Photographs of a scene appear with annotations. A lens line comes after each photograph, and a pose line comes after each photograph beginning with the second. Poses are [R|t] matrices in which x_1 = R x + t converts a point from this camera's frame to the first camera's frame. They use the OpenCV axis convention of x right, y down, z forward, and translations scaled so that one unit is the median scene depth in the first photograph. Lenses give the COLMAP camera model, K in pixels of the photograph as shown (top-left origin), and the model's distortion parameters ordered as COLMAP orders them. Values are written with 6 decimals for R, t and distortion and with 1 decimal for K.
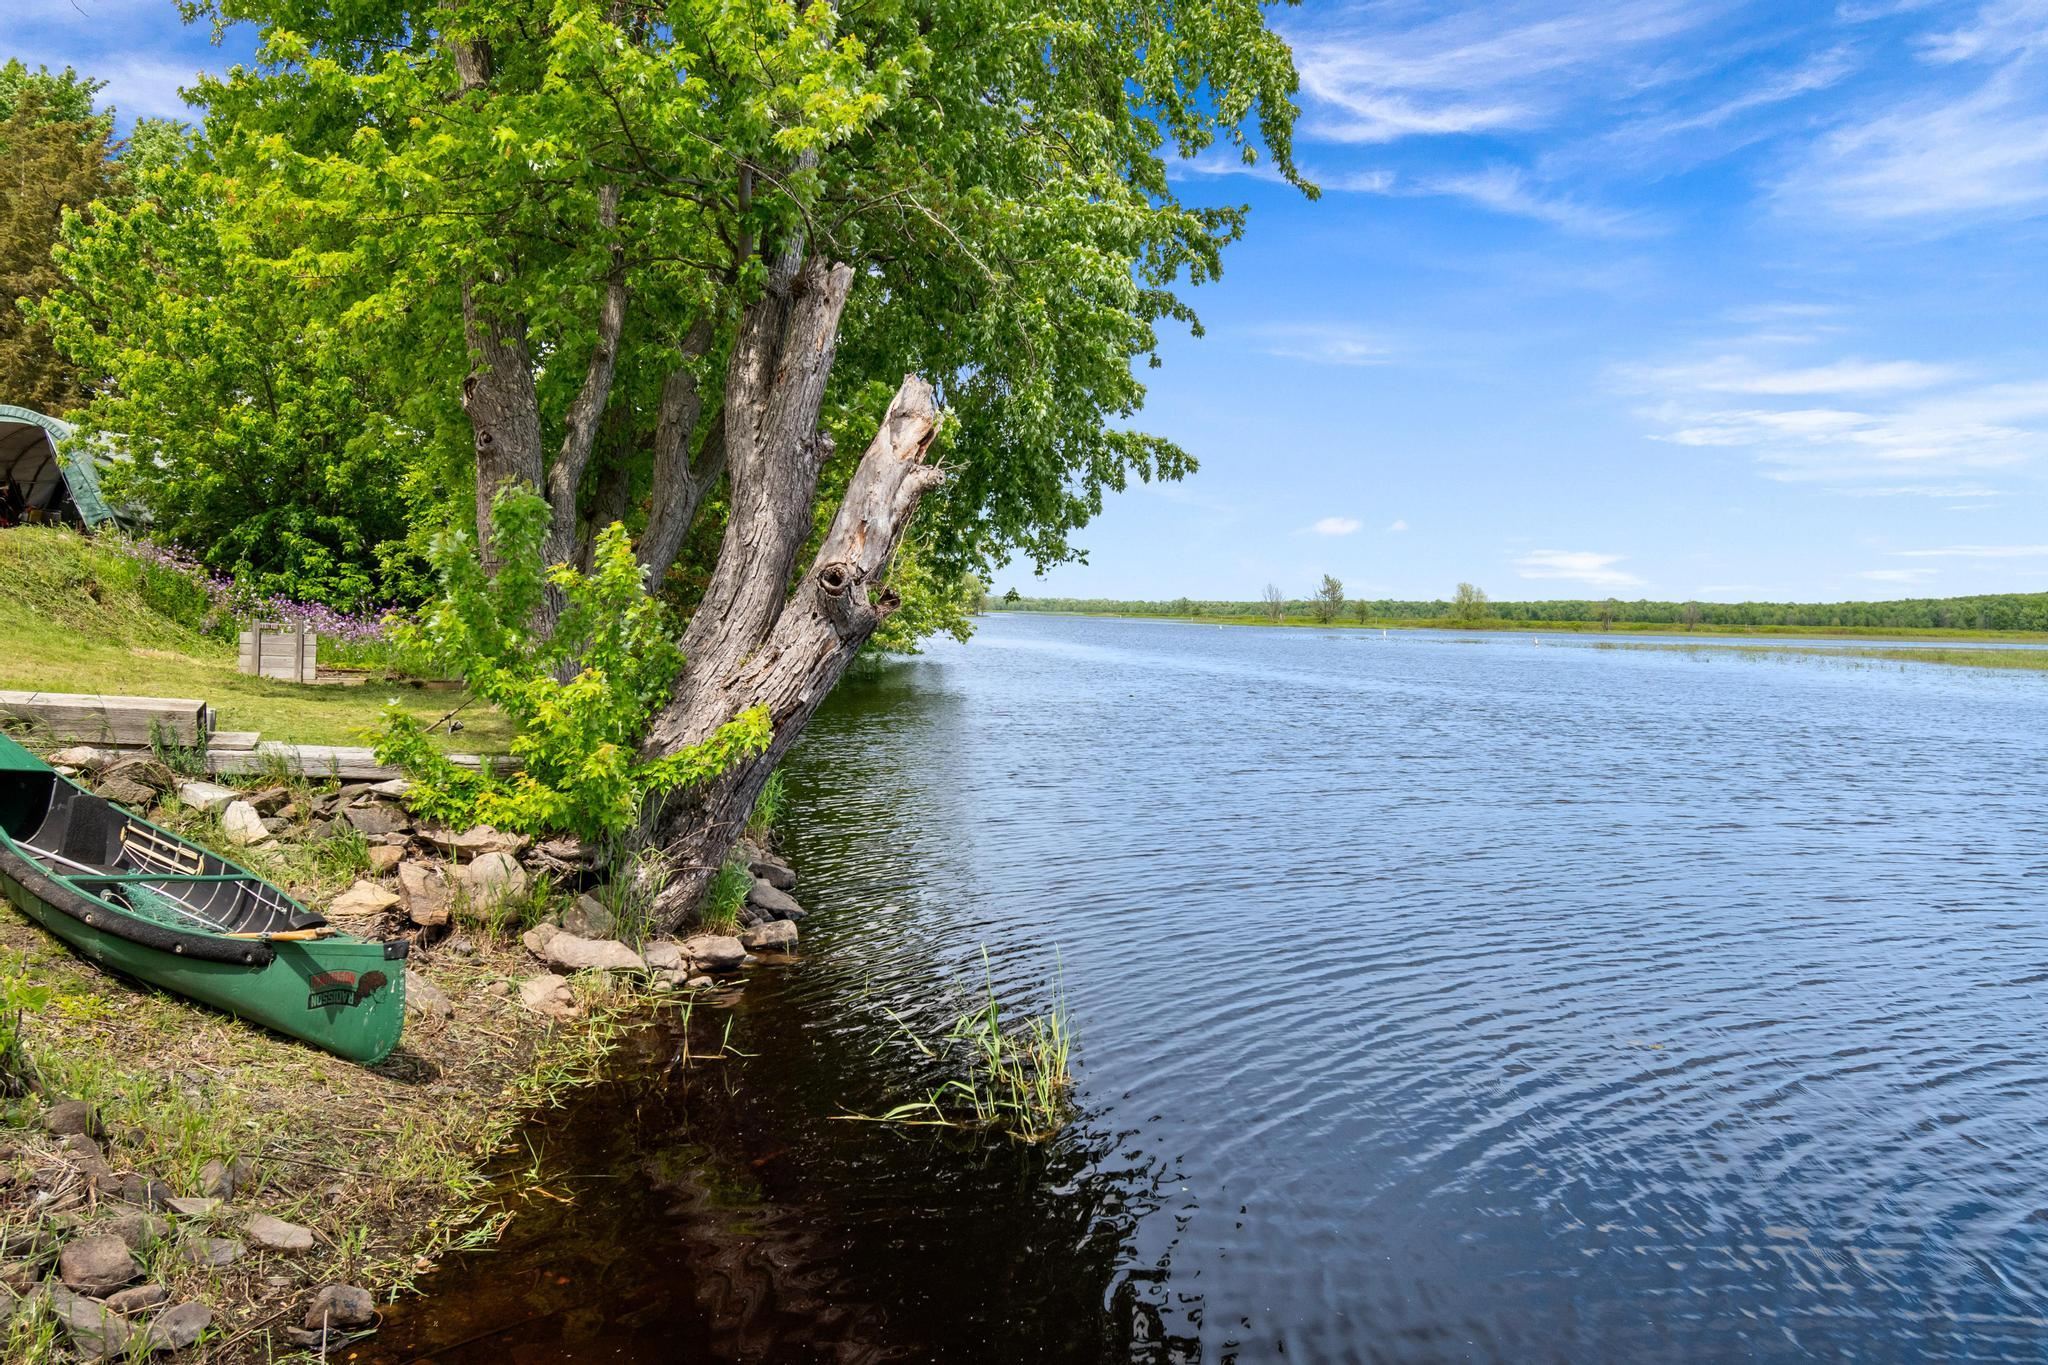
lens RADIAL K [[1733.0, 0, 1024.0], [0, 1733.0, 682.5], [0, 0, 1]] dist [0.006403, 0.003611]
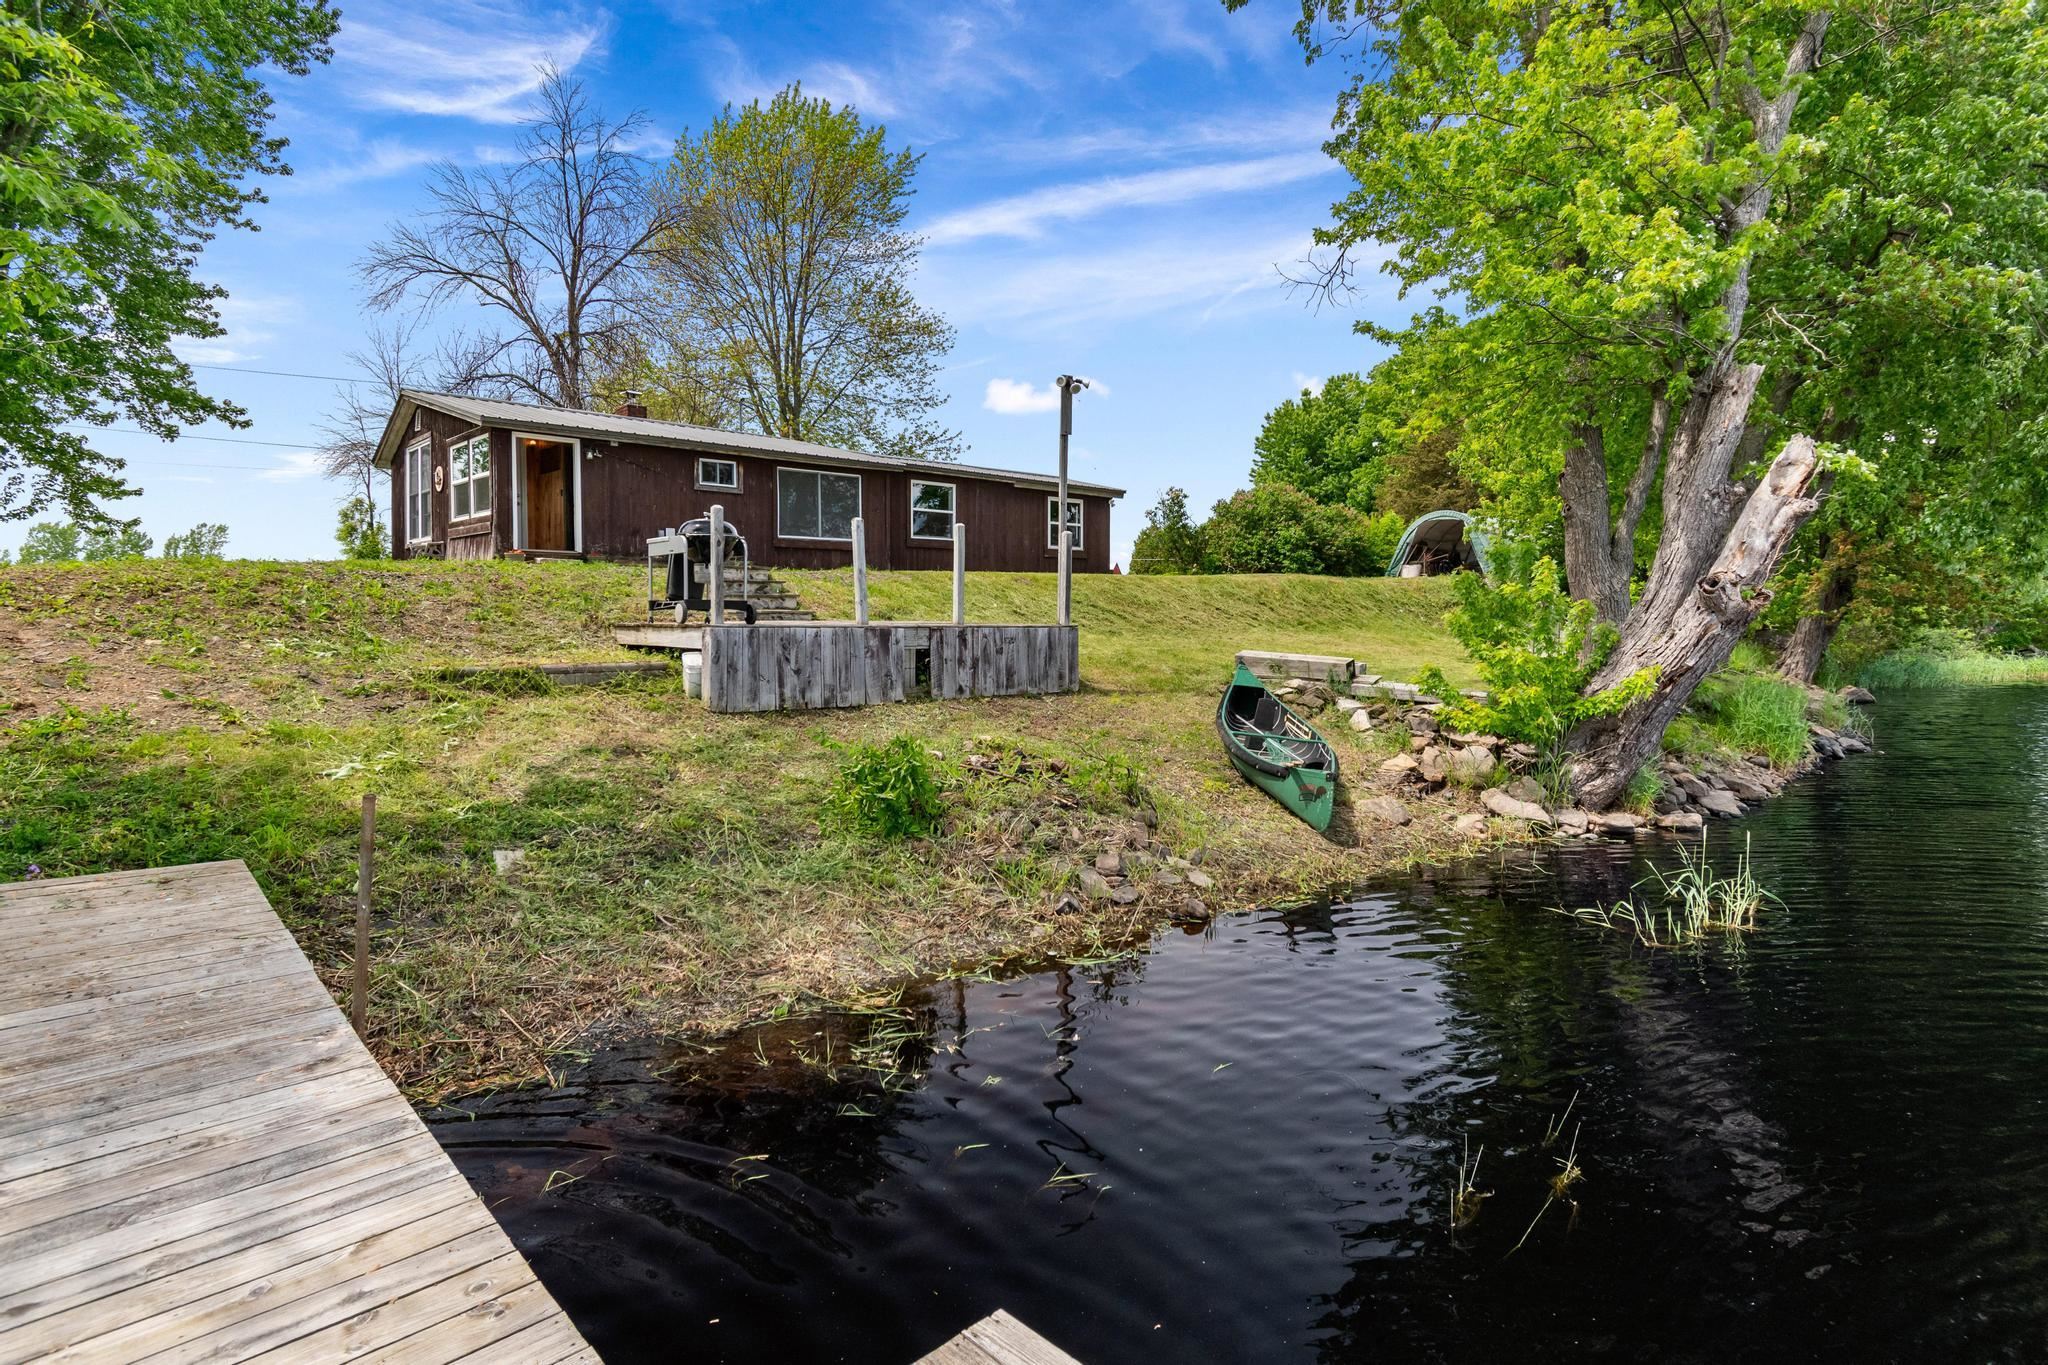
lens RADIAL K [[1054.5, 0, 1028.3], [0, 1054.5, 654.5], [0, 0, 1]] dist [-0.001044, -0.001195]
pose [[0.558544, 0.011114, -0.829401, 0.311767], [-0.020843, 0.999783, -0.000639, 0.013855], [0.829213, 0.017644, 0.558654, 0.016287]]
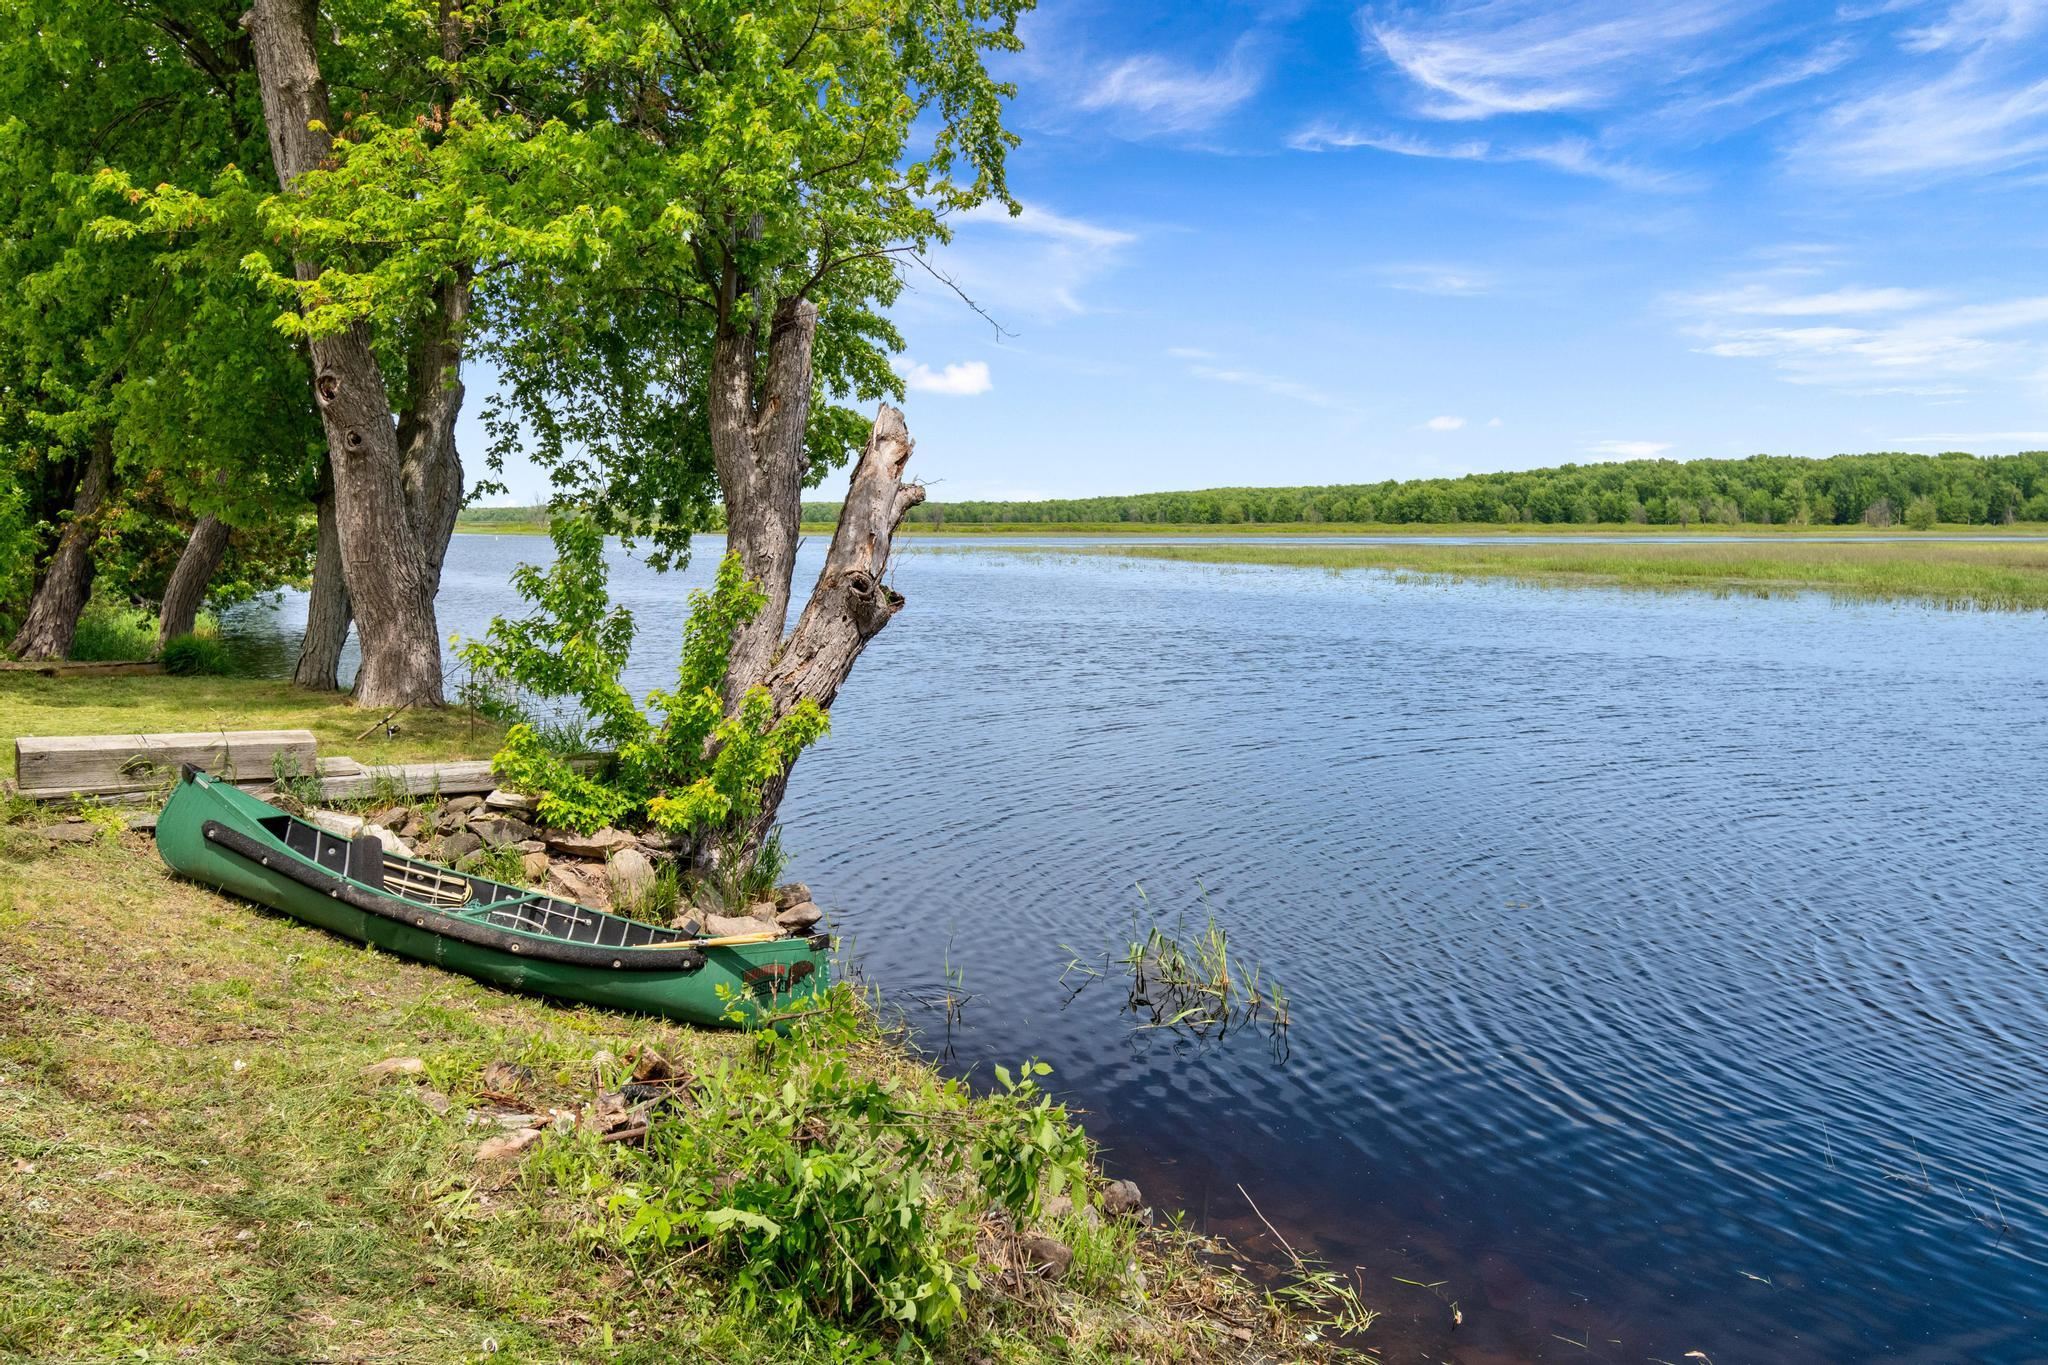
lens RADIAL K [[1717.0, 0, 1024.0], [0, 1717.0, 682.5], [0, 0, 1]] dist [0.000796, -0.002790]
pose [[0.908099, -0.057816, 0.414746, -0.491841], [0.034148, 0.997349, 0.064263, -0.065907], [-0.417362, -0.044195, 0.907665, -0.087780]]
